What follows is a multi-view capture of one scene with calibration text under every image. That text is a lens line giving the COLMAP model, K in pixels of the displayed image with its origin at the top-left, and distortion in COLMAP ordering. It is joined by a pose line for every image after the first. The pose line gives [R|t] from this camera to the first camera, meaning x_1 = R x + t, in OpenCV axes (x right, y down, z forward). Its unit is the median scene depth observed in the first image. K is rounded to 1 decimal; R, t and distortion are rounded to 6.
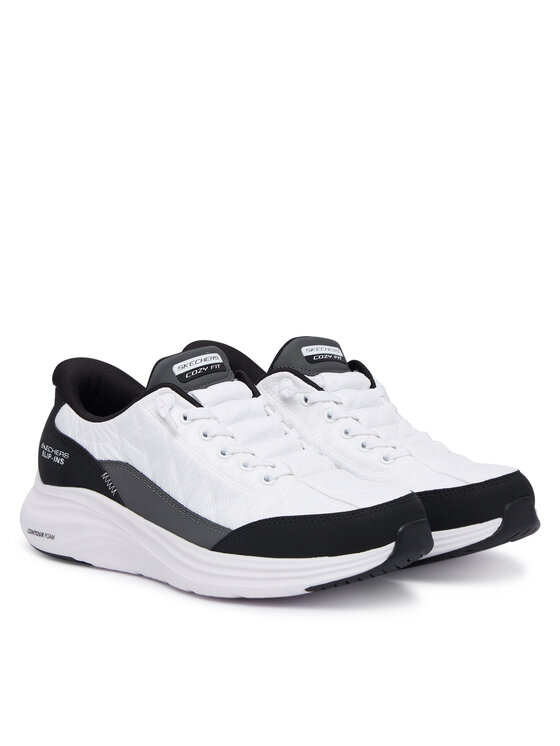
lens RADIAL K [[2186.6, 0, 280.1], [0, 2186.6, 372.9], [0, 0, 1]] dist [0.061025, 0.000000]
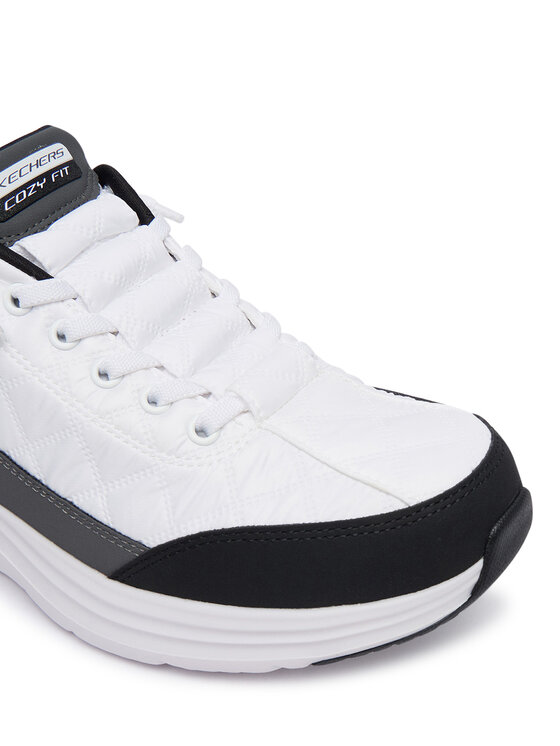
lens RADIAL K [[881.5, 0, 278.4], [0, 881.5, 373.4], [0, 0, 1]] dist [-0.031486, 0.000000]
pose [[0.979047, -0.131326, 0.155627, -0.018107], [0.056048, 0.908523, 0.414059, -0.045148], [-0.195767, -0.396661, 0.896847, 0.810168]]
